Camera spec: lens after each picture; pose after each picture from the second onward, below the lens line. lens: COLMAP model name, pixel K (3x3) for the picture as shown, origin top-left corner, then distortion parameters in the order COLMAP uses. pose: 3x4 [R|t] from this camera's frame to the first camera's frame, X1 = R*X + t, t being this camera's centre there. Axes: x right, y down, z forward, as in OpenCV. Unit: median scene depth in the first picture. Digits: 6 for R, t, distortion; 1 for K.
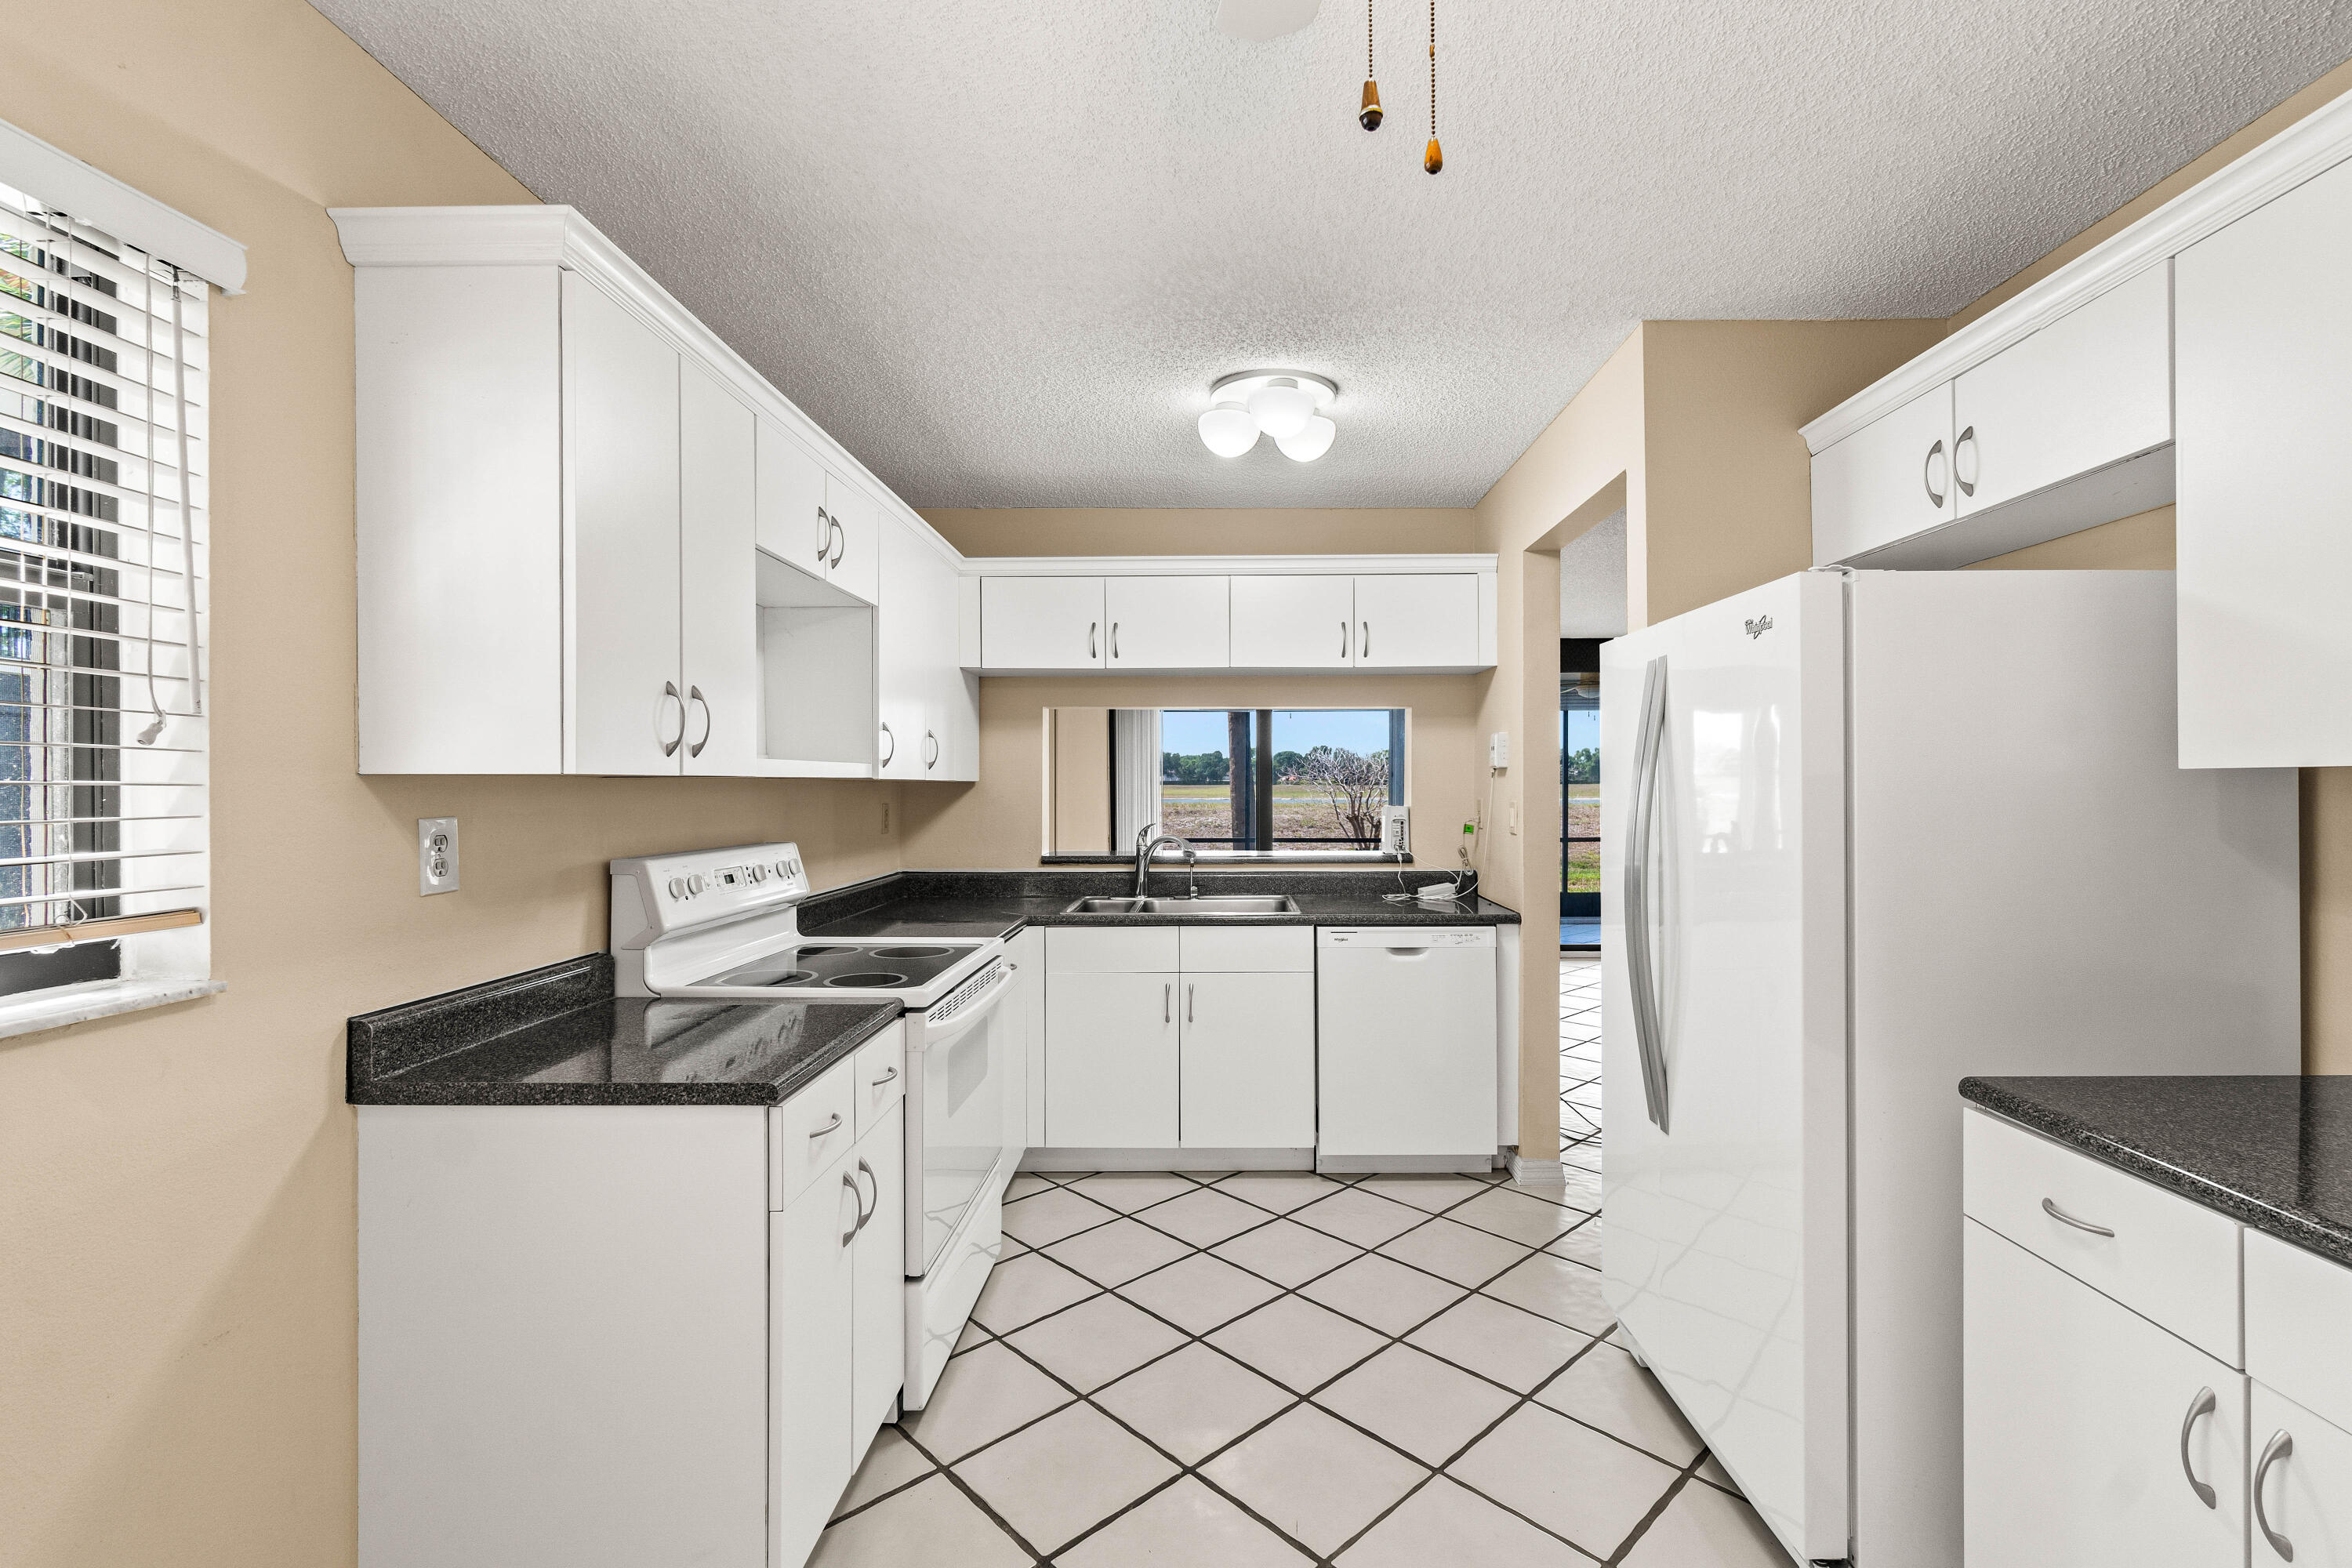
lens RADIAL K [[1040.8, 0, 1176.0], [0, 1040.8, 784.0], [0, 0, 1]] dist [-0.001319, 0.000087]
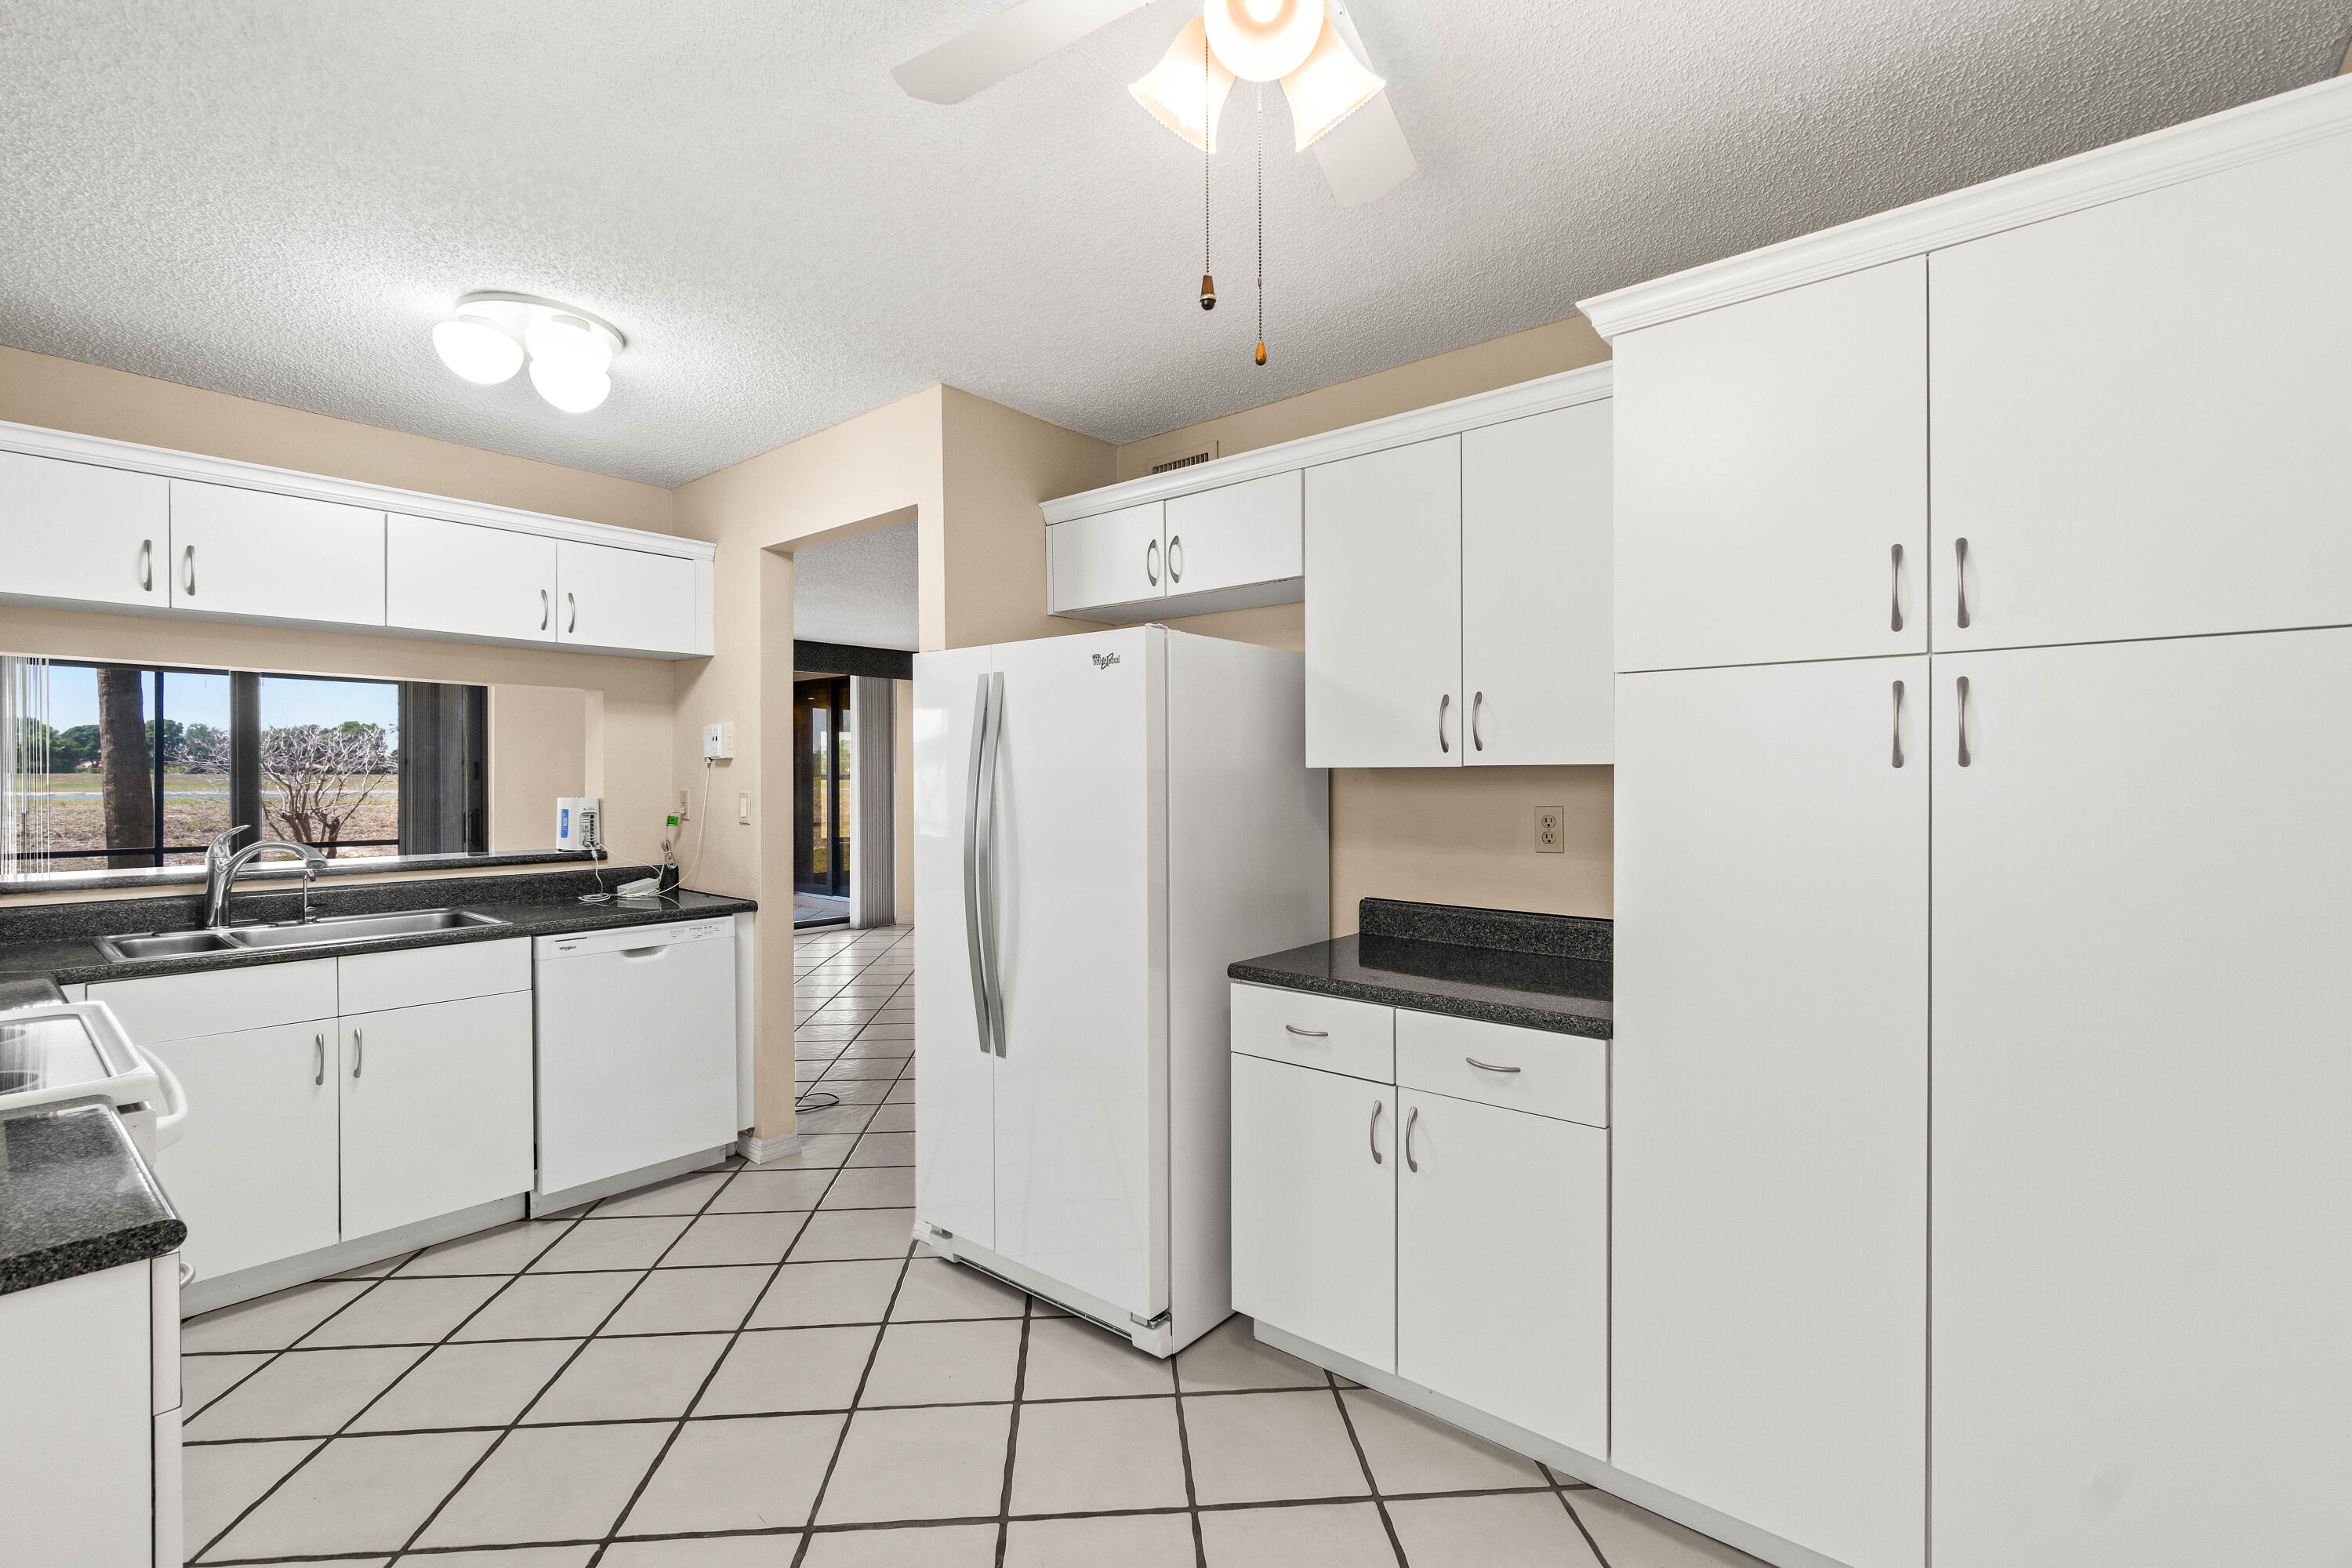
lens RADIAL K [[1042.1, 0, 1178.1], [0, 1042.1, 773.6], [0, 0, 1]] dist [-0.013524, -0.000098]
pose [[0.623539, 0.005129, 0.781775, -0.210520], [-0.004279, 0.999986, -0.003148, 0.000518], [-0.781780, -0.001382, 0.623552, 0.036075]]
